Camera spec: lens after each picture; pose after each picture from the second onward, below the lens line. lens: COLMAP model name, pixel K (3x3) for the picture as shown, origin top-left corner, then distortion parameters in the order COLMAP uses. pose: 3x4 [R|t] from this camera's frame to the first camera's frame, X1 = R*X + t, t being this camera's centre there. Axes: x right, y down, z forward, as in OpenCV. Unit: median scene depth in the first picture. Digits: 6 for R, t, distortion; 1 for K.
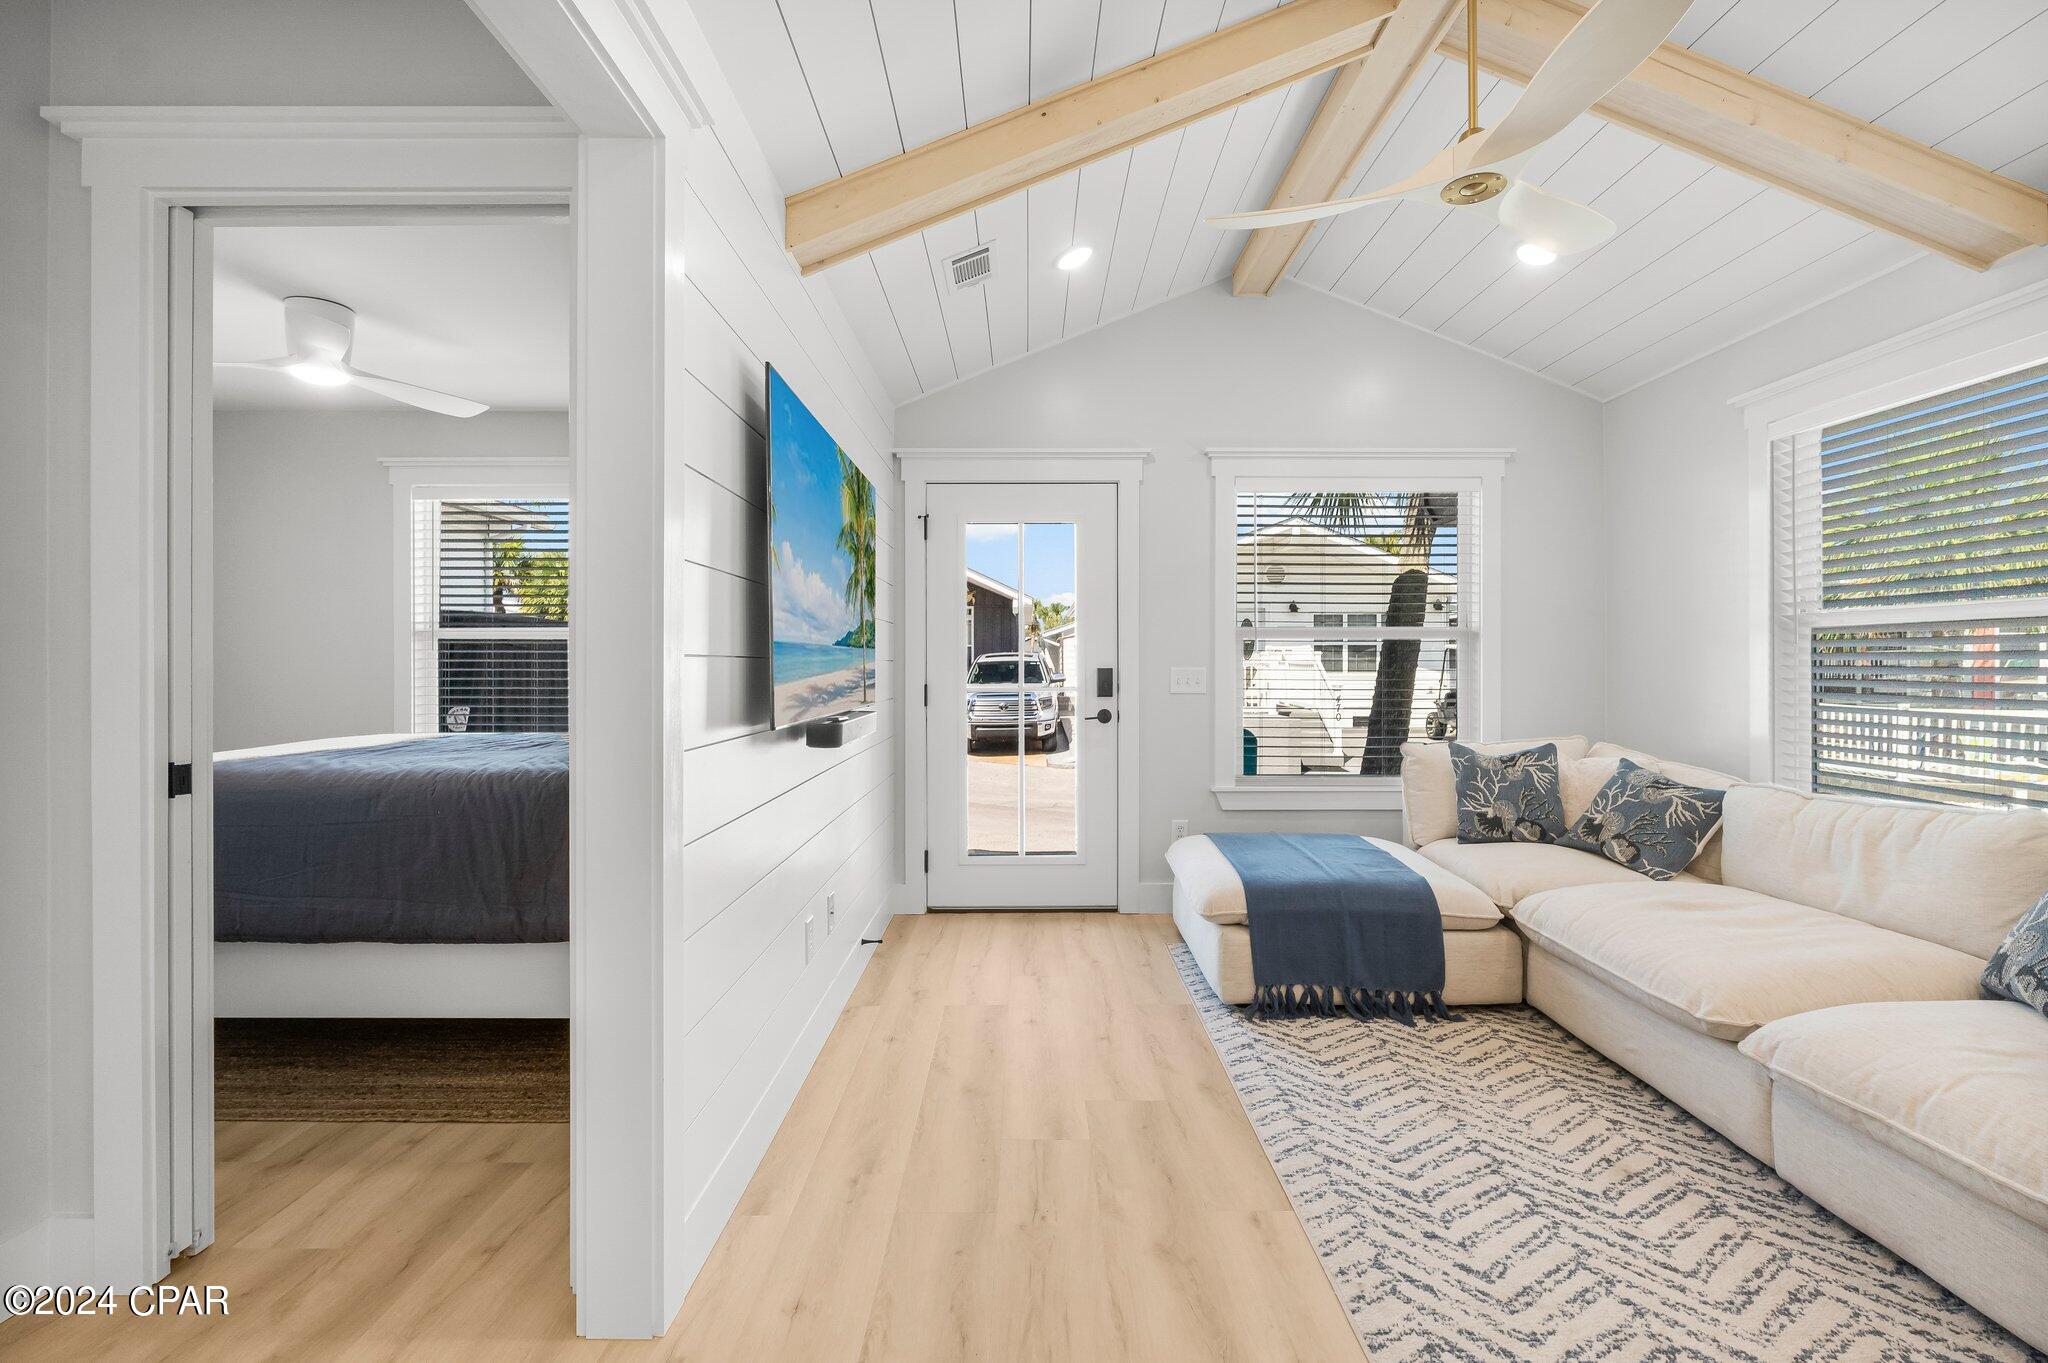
lens RADIAL K [[915.1, 0, 1030.1], [0, 915.1, 671.9], [0, 0, 1]] dist [-0.011331, 0.001891]
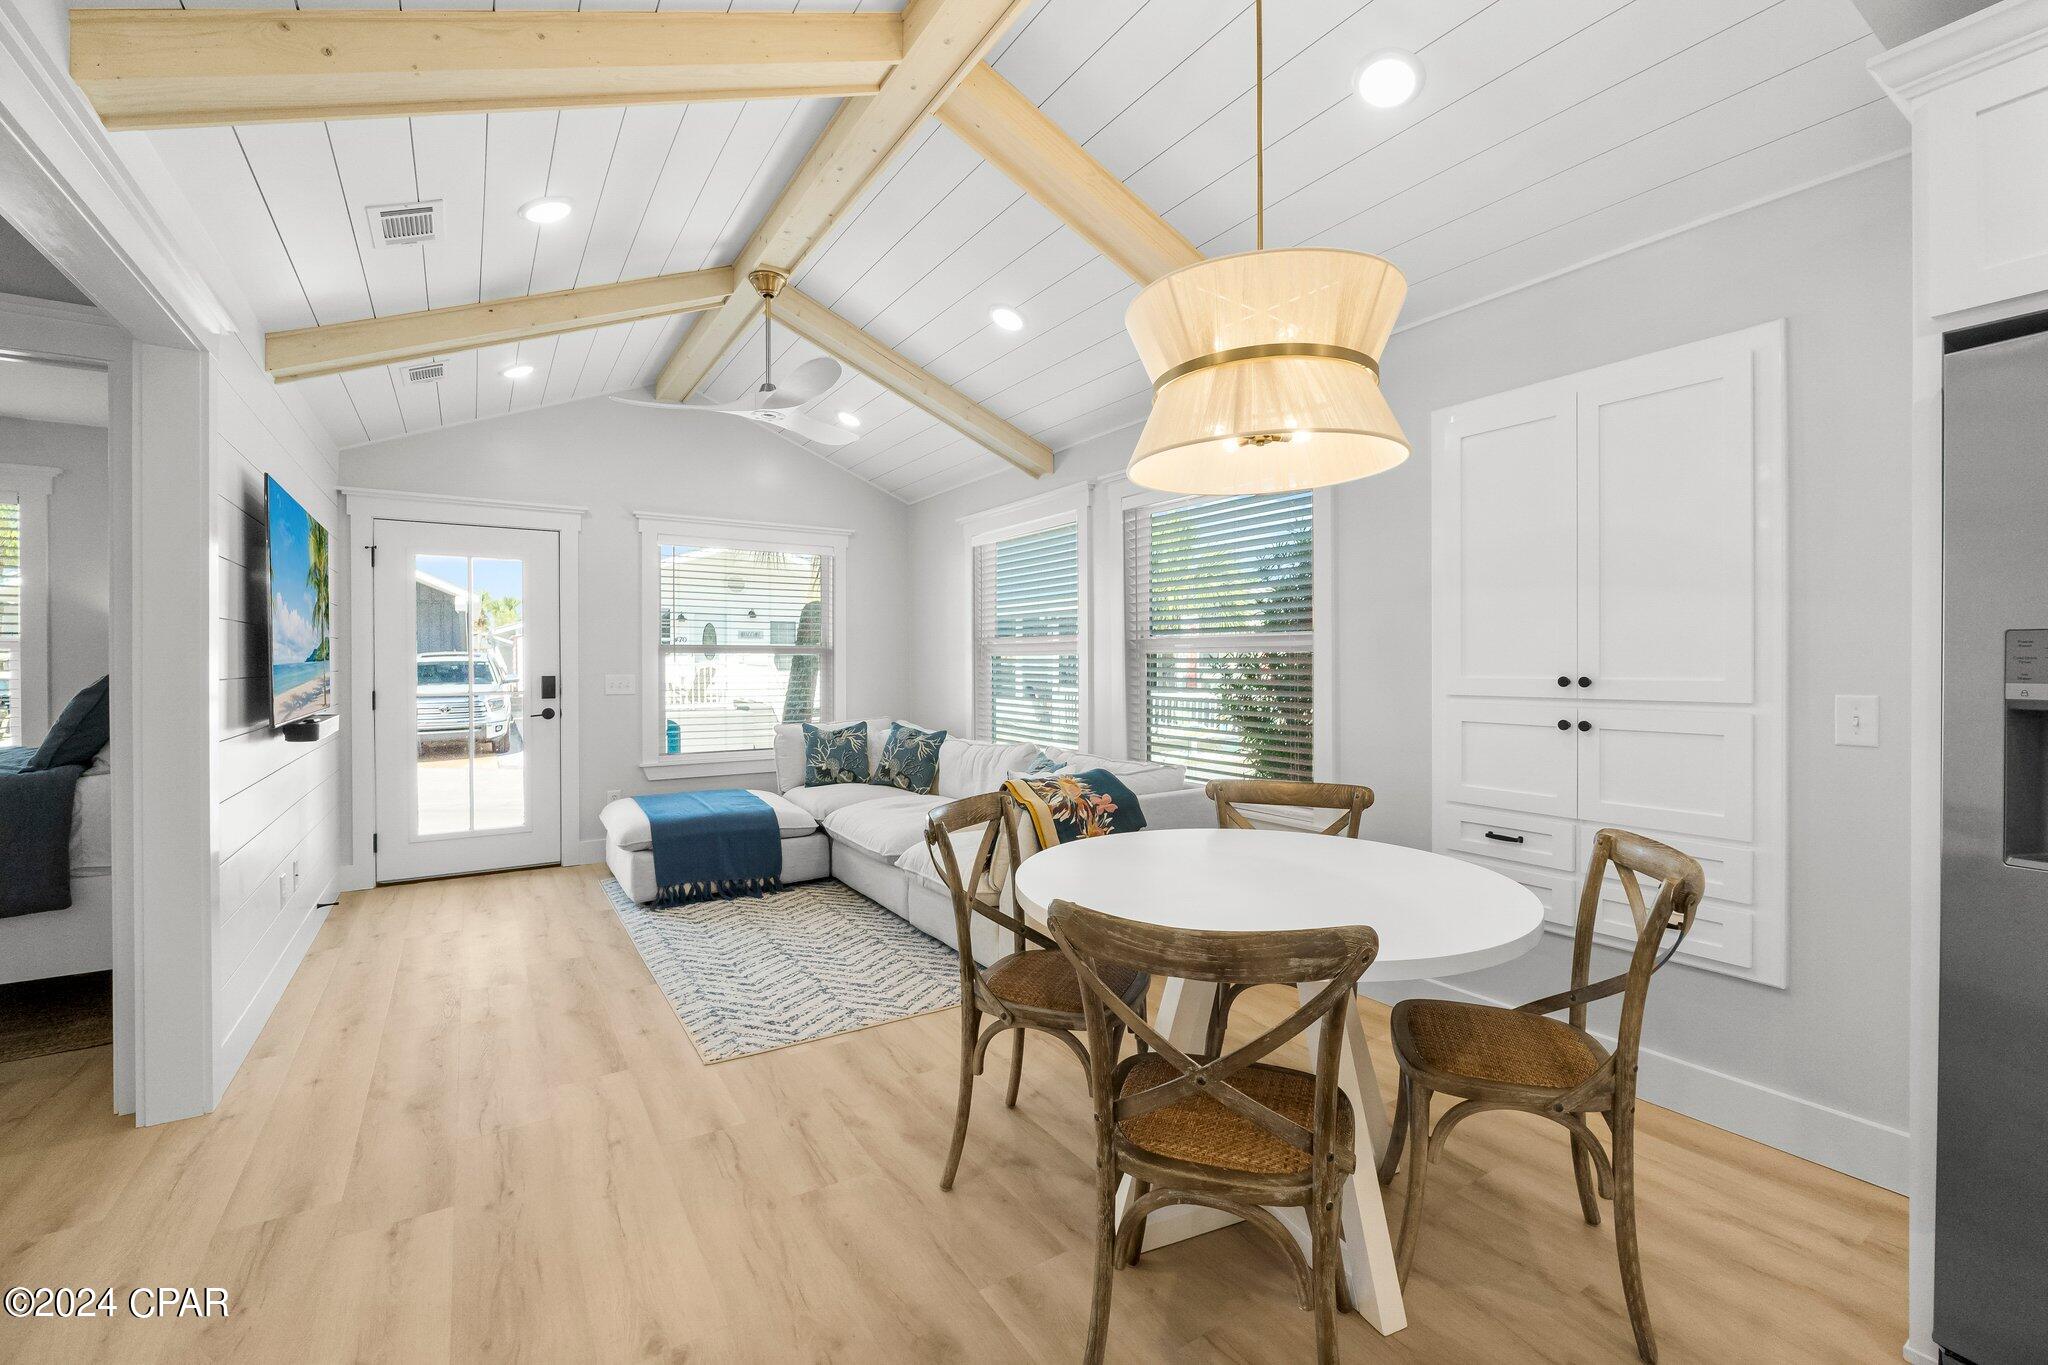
lens RADIAL K [[871.3, 0, 1031.9], [0, 871.3, 670.8], [0, 0, 1]] dist [-0.007708, -0.000370]
pose [[0.842311, -0.005040, 0.538968, -0.005165], [0.004047, 0.999987, 0.003026, -0.017245], [-0.538976, -0.000368, 0.842321, -0.551492]]
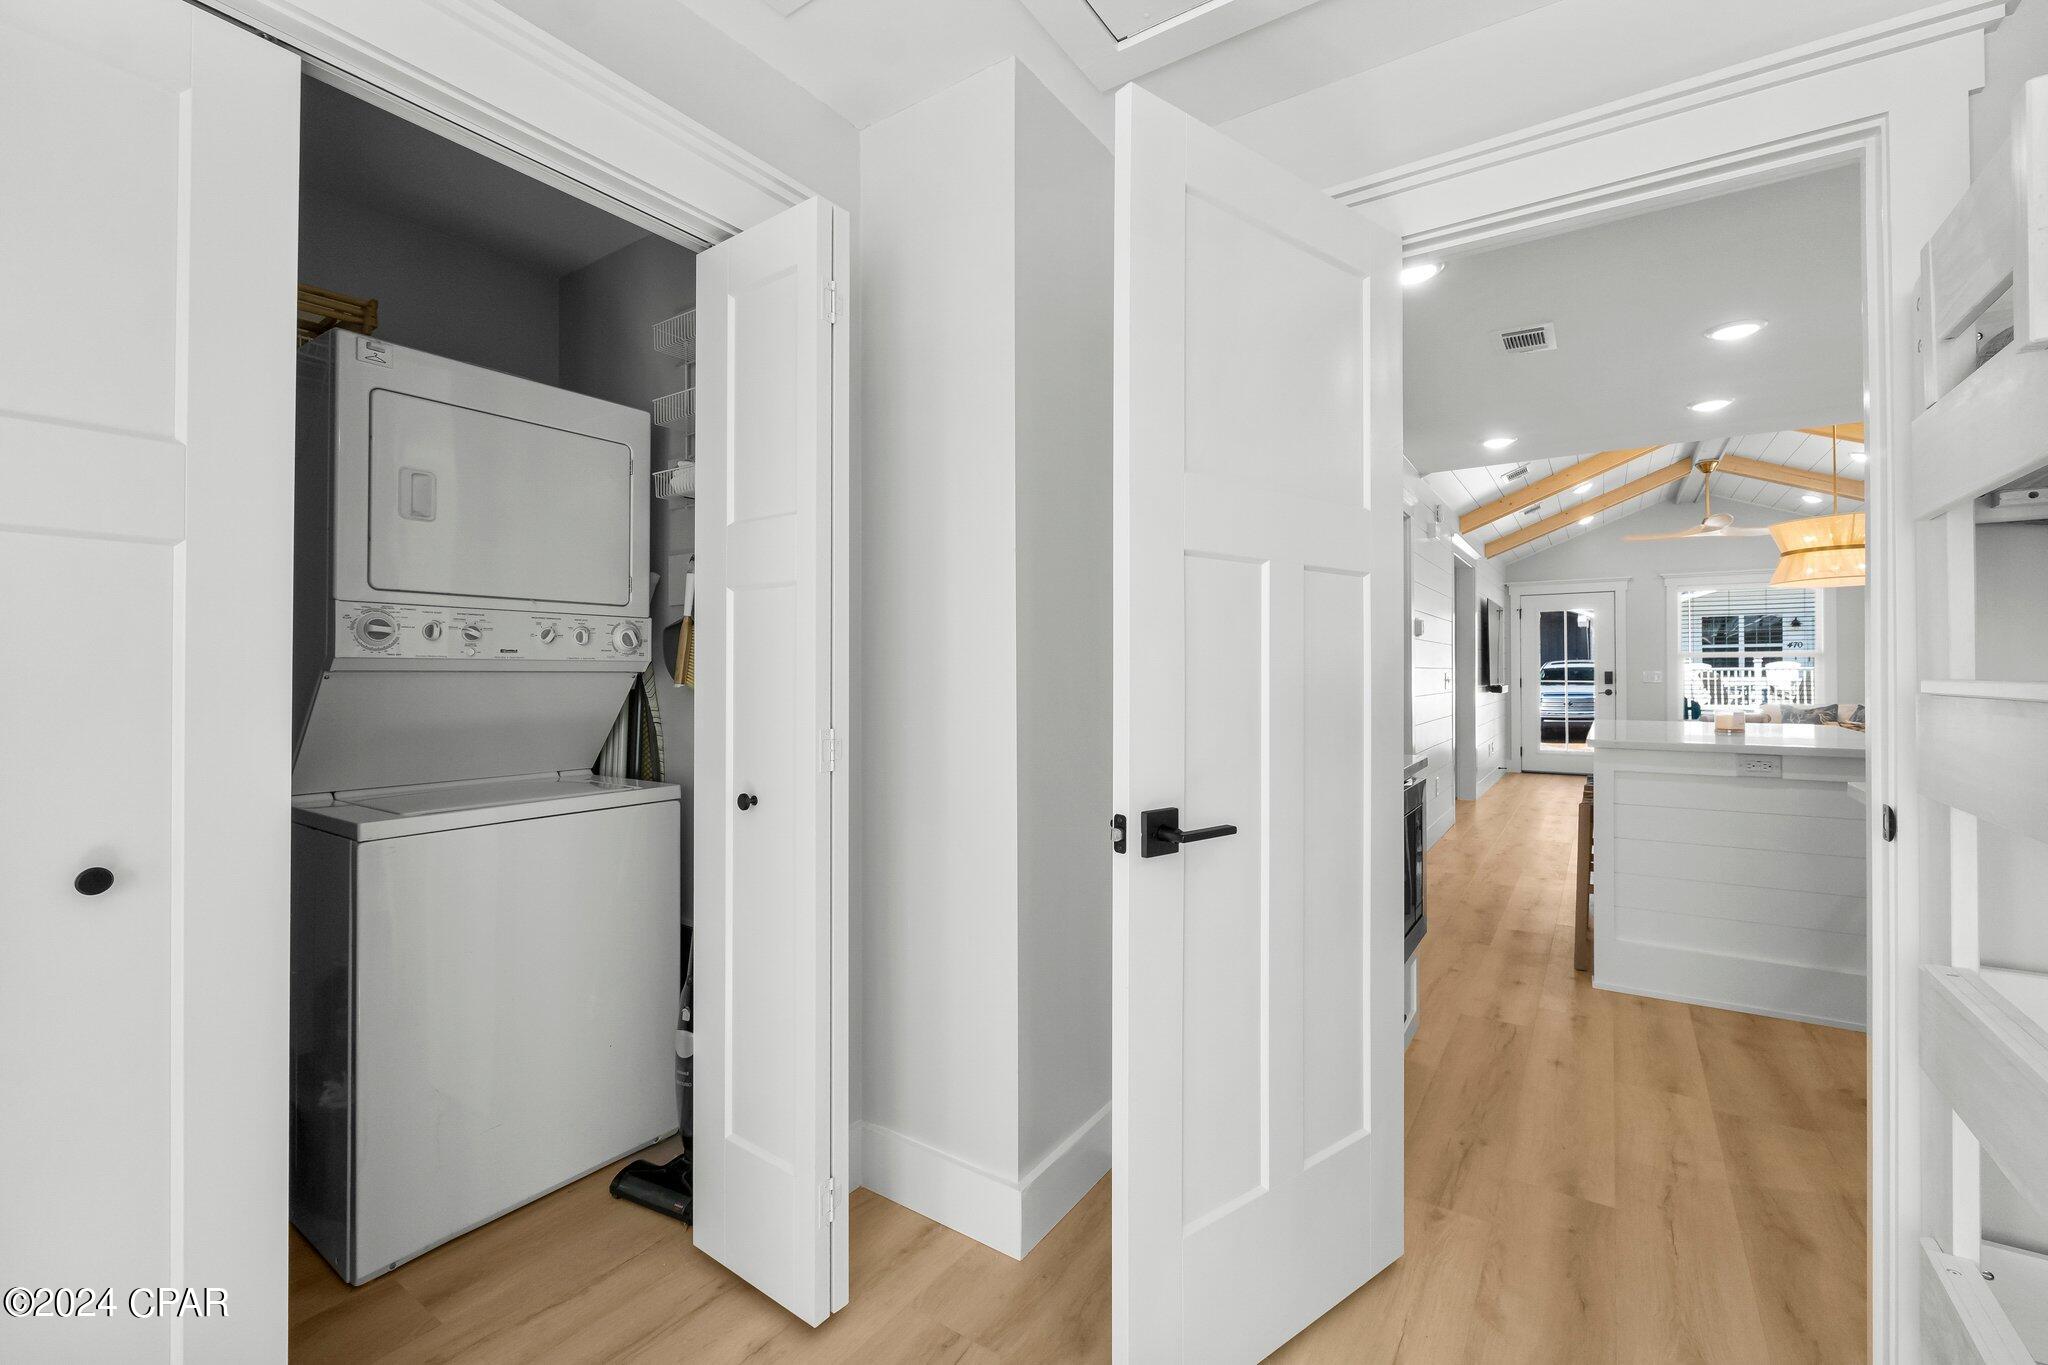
lens RADIAL K [[871.3, 0, 1031.9], [0, 871.3, 667.3], [0, 0, 1]] dist [-0.007708, -0.000370]
pose [[0.831669, -0.004570, -0.555253, 0.127113], [-0.002081, 0.999933, -0.011347, 0.019226], [0.555268, 0.010592, 0.831604, -2.369220]]
